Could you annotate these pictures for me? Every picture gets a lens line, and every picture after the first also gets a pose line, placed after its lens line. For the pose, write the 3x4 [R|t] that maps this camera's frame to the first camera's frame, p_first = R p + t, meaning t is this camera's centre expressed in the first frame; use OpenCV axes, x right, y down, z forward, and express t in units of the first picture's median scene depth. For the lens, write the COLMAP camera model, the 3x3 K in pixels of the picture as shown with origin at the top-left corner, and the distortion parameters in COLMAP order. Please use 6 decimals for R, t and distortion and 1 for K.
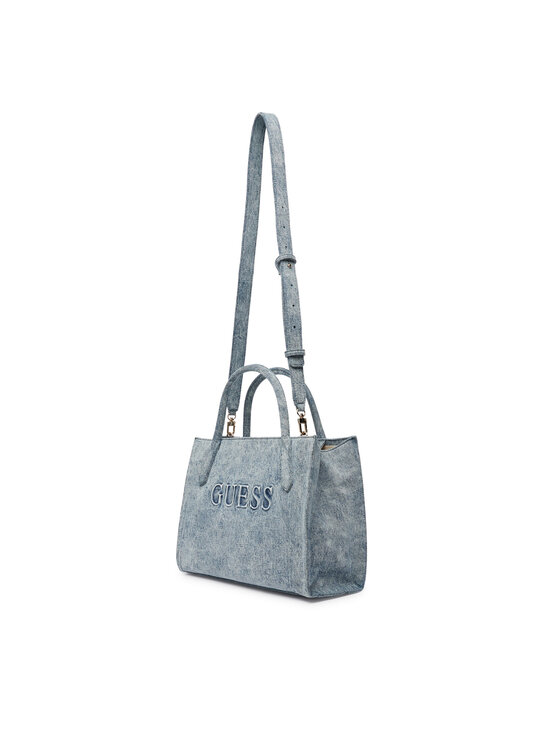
lens RADIAL K [[939.0, 0, 280.9], [0, 939.0, 371.0], [0, 0, 1]] dist [-0.083982, 0.000000]
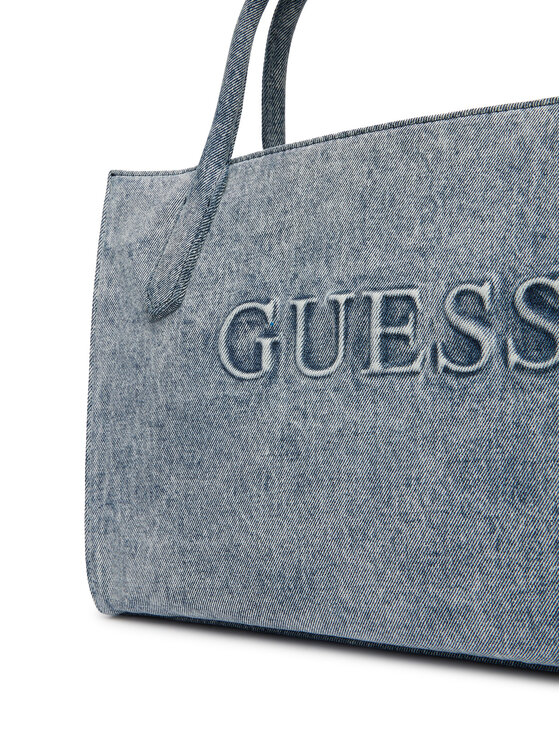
lens RADIAL K [[939.0, 0, 279.5], [0, 939.0, 379.9], [0, 0, 1]] dist [-0.083982, 0.000000]
pose [[0.944790, -0.059358, 0.322256, -0.151835], [0.027932, 0.994465, 0.101284, 0.116651], [-0.326484, -0.086691, 0.941219, 0.741884]]
